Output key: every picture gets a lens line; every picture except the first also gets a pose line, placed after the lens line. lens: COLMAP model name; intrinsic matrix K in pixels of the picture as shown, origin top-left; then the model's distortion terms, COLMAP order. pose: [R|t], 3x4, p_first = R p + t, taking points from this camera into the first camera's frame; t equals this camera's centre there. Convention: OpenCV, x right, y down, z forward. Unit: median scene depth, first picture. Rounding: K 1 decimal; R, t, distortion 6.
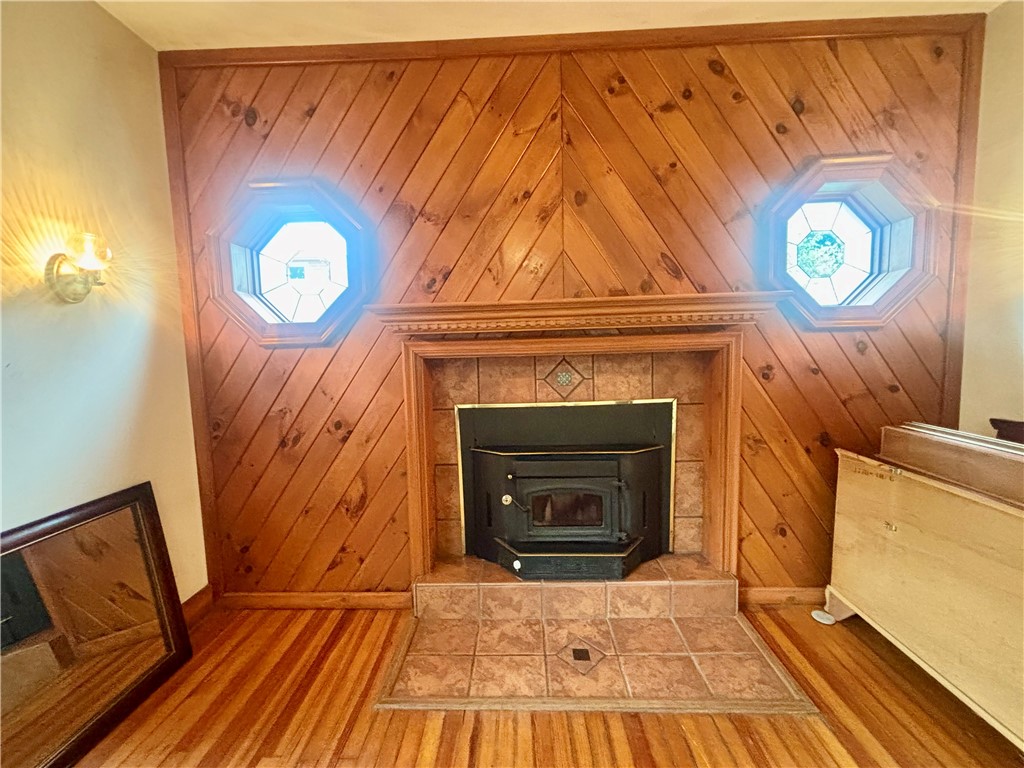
lens RADIAL K [[422.9, 0, 512.4], [0, 422.9, 383.3], [0, 0, 1]] dist [0.003831, -0.001450]
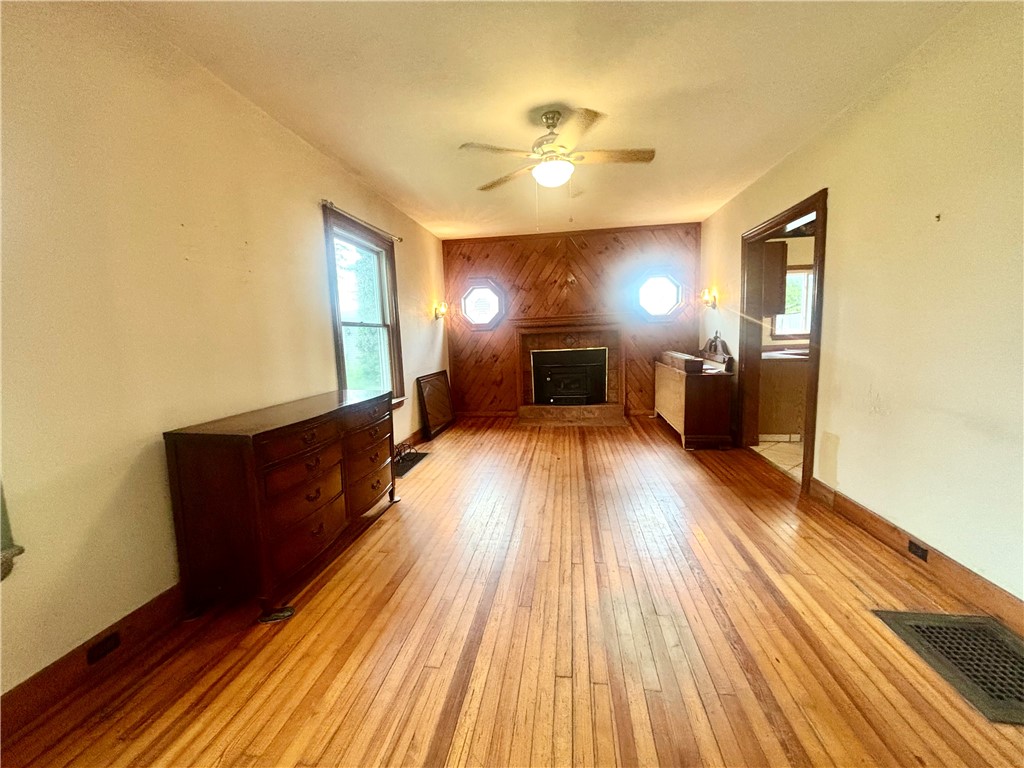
lens RADIAL K [[422.9, 0, 505.8], [0, 422.9, 387.4], [0, 0, 1]] dist [0.003831, -0.001450]
pose [[0.989381, 0.006344, -0.145207, 0.125392], [-0.002368, 0.999618, 0.027536, 0.245193], [0.145326, -0.026899, 0.989018, -2.080411]]
